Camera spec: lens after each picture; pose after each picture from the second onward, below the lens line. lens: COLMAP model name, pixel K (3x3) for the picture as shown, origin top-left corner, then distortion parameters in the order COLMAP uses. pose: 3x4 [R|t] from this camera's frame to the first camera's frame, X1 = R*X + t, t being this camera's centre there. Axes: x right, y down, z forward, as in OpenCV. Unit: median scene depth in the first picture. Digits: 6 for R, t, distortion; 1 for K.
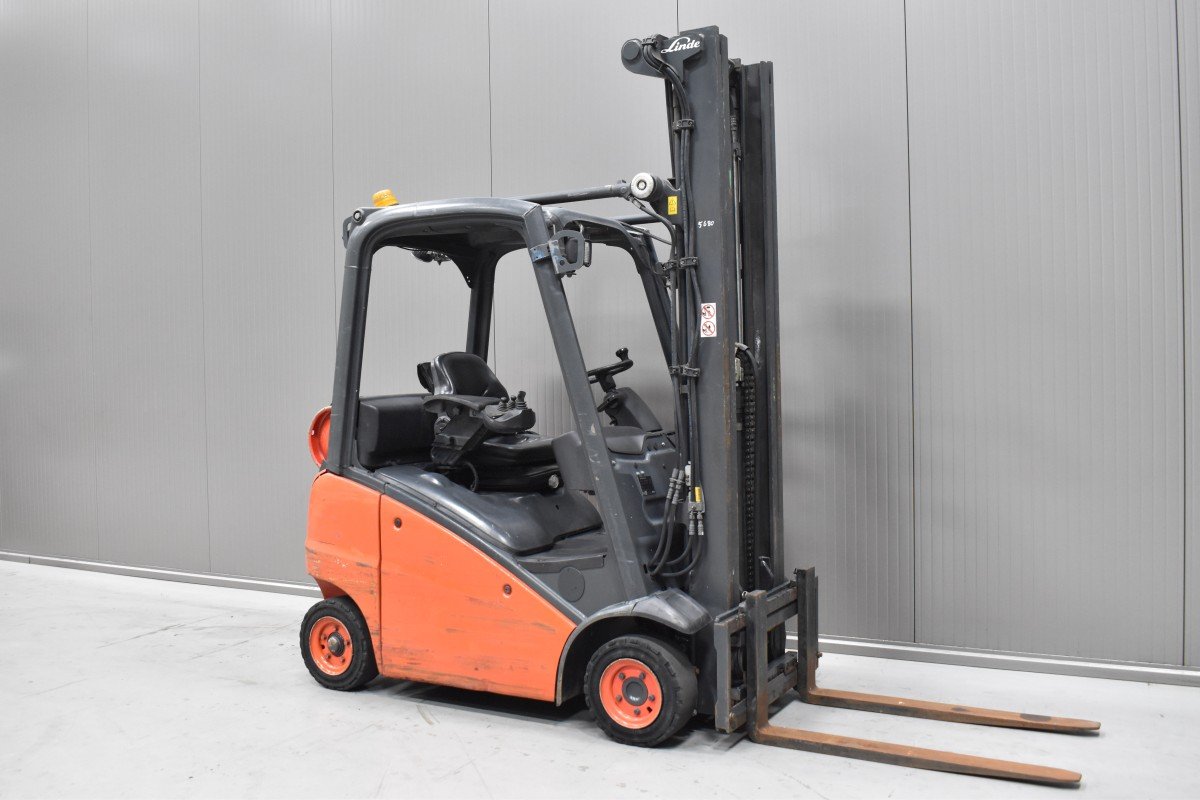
lens RADIAL K [[1097.3, 0, 602.0], [0, 1097.3, 399.9], [0, 0, 1]] dist [-0.080902, 0.000000]
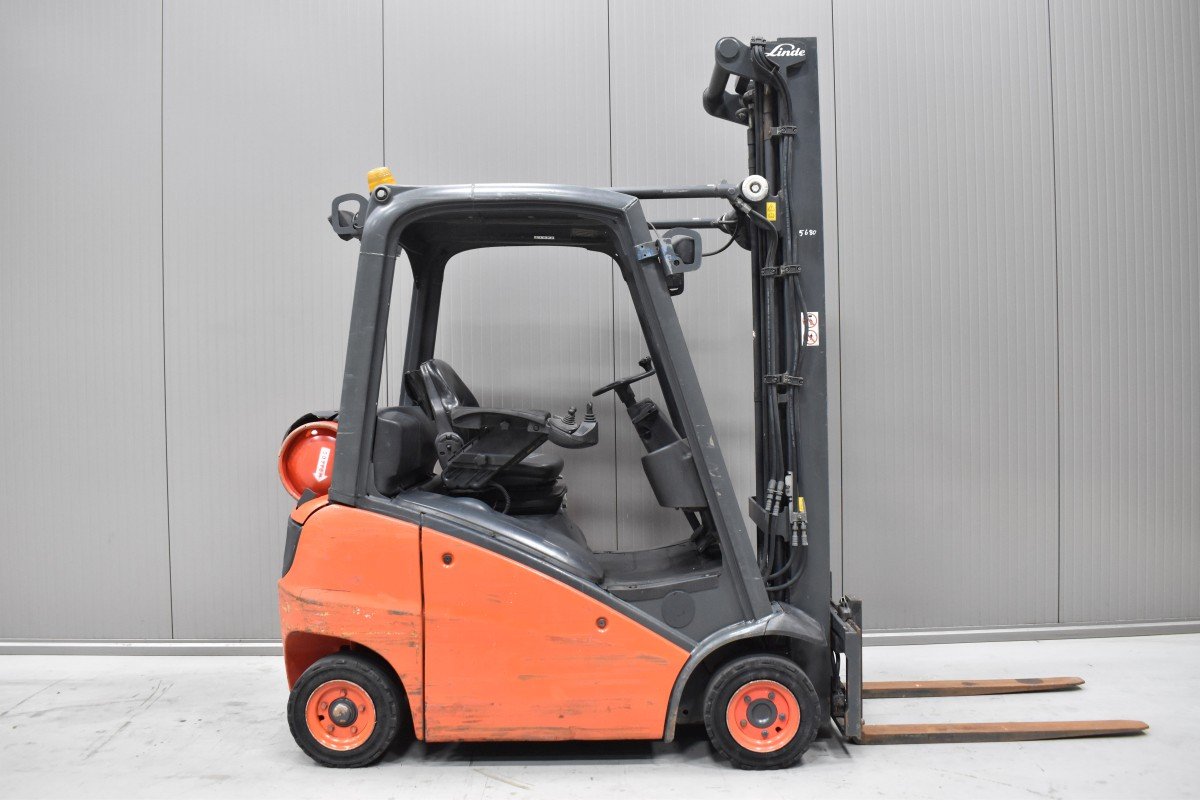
lens RADIAL K [[996.3, 0, 601.9], [0, 996.3, 397.1], [0, 0, 1]] dist [-0.095806, 0.021485]
pose [[0.881004, -0.004723, 0.473085, -0.480092], [0.013107, 0.999810, -0.014428, -0.000258], [-0.472927, 0.018912, 0.880899, 0.285350]]
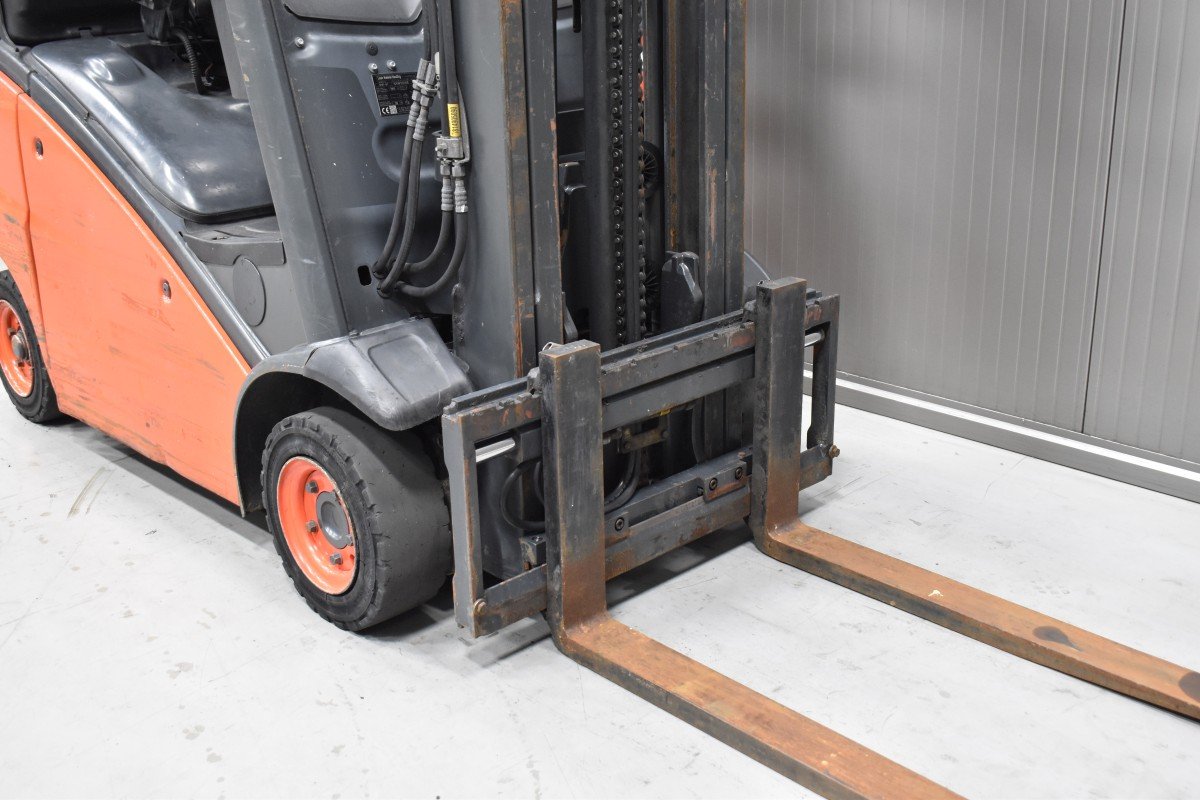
lens RADIAL K [[1357.3, 0, 600.3], [0, 1357.3, 394.5], [0, 0, 1]] dist [-0.061084, 0.000000]
pose [[0.958381, 0.095134, -0.269175, 0.292572], [-0.003486, 0.946675, 0.322170, 0.014519], [0.285471, -0.307823, 0.907607, 0.473823]]
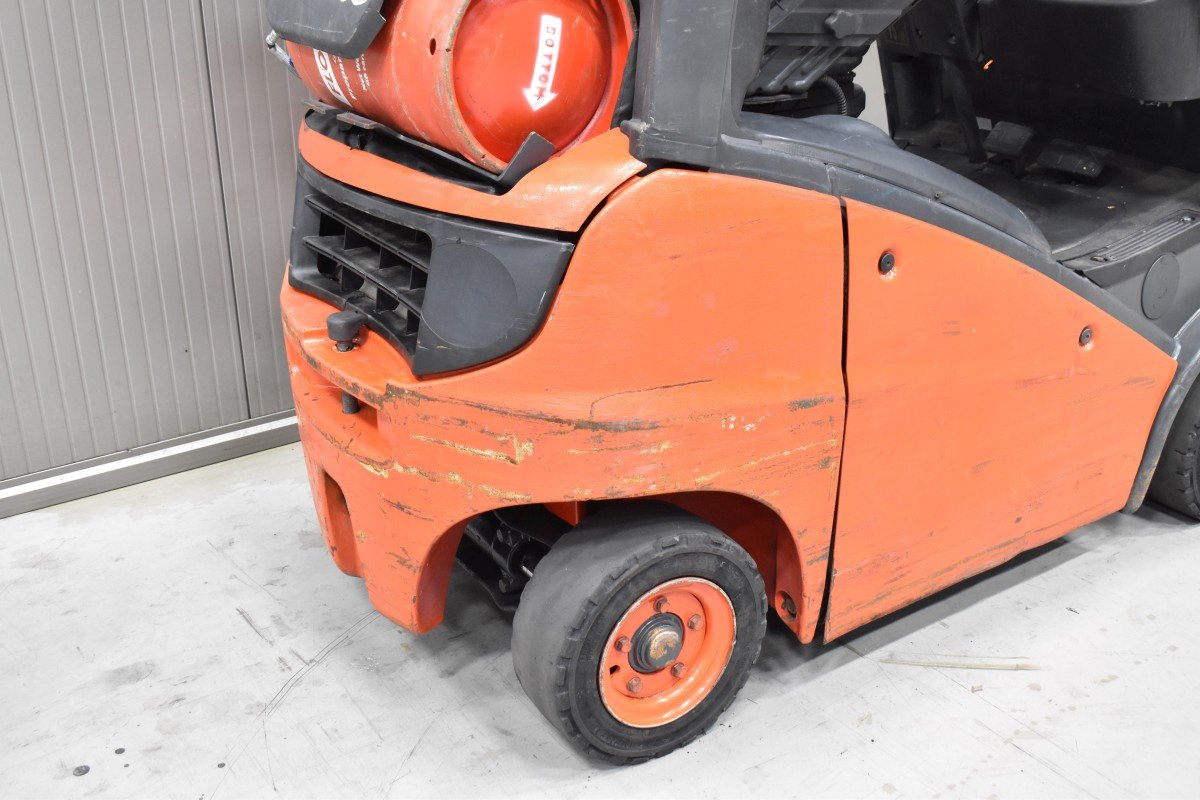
lens RADIAL K [[1293.7, 0, 603.0], [0, 1293.7, 399.0], [0, 0, 1]] dist [-0.061089, 0.000000]
pose [[0.460540, -0.332181, 0.823140, -0.656262], [0.024463, 0.931734, 0.362317, -0.005850], [-0.887302, -0.146725, 0.437227, 0.958667]]
